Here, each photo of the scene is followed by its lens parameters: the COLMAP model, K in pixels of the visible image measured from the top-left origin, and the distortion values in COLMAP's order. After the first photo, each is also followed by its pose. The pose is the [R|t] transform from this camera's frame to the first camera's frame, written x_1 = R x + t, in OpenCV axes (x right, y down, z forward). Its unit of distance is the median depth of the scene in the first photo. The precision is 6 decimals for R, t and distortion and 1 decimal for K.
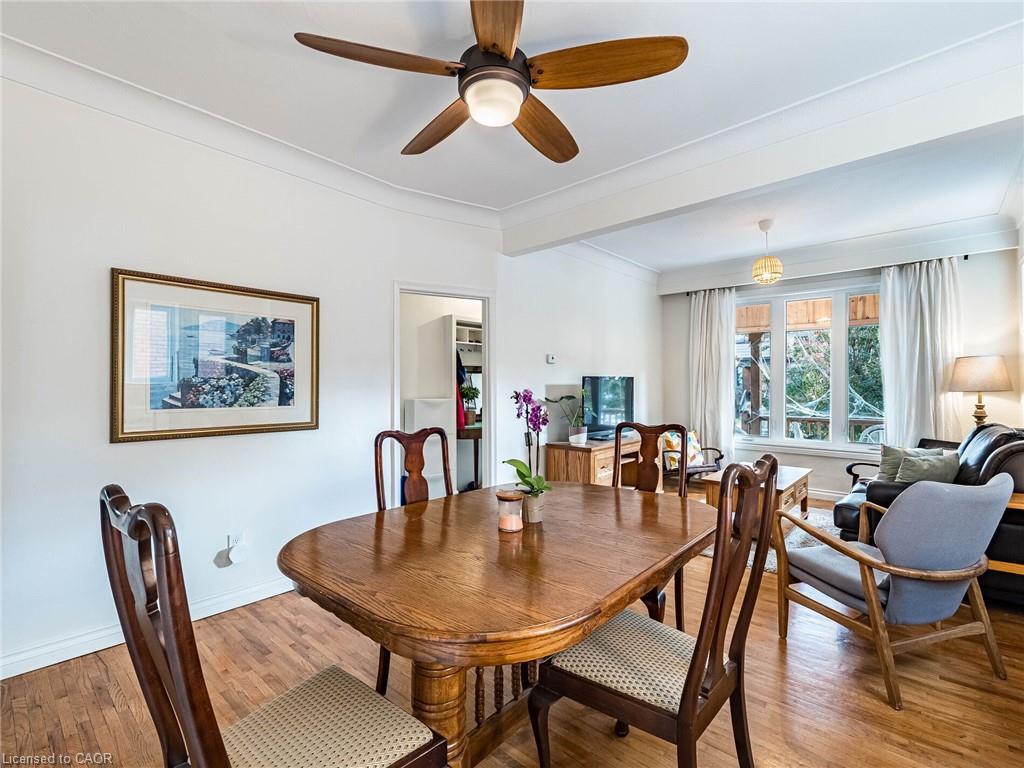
lens RADIAL K [[480.9, 0, 516.5], [0, 480.9, 378.6], [0, 0, 1]] dist [-0.000072, 0.000730]
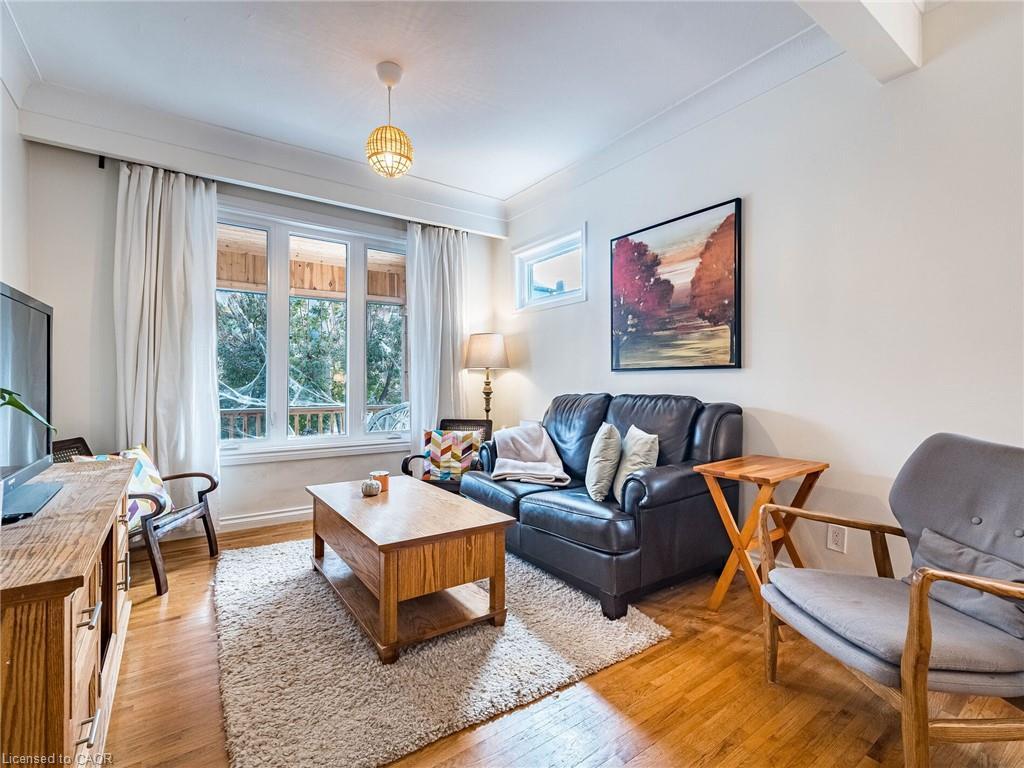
lens RADIAL K [[480.9, 0, 516.5], [0, 480.9, 378.6], [0, 0, 1]] dist [-0.000072, 0.000730]
pose [[0.258506, 0.009932, 0.965959, -0.001176], [-0.015560, 0.999860, -0.006116, 0.041971], [-0.965884, -0.013449, 0.258624, 0.541220]]
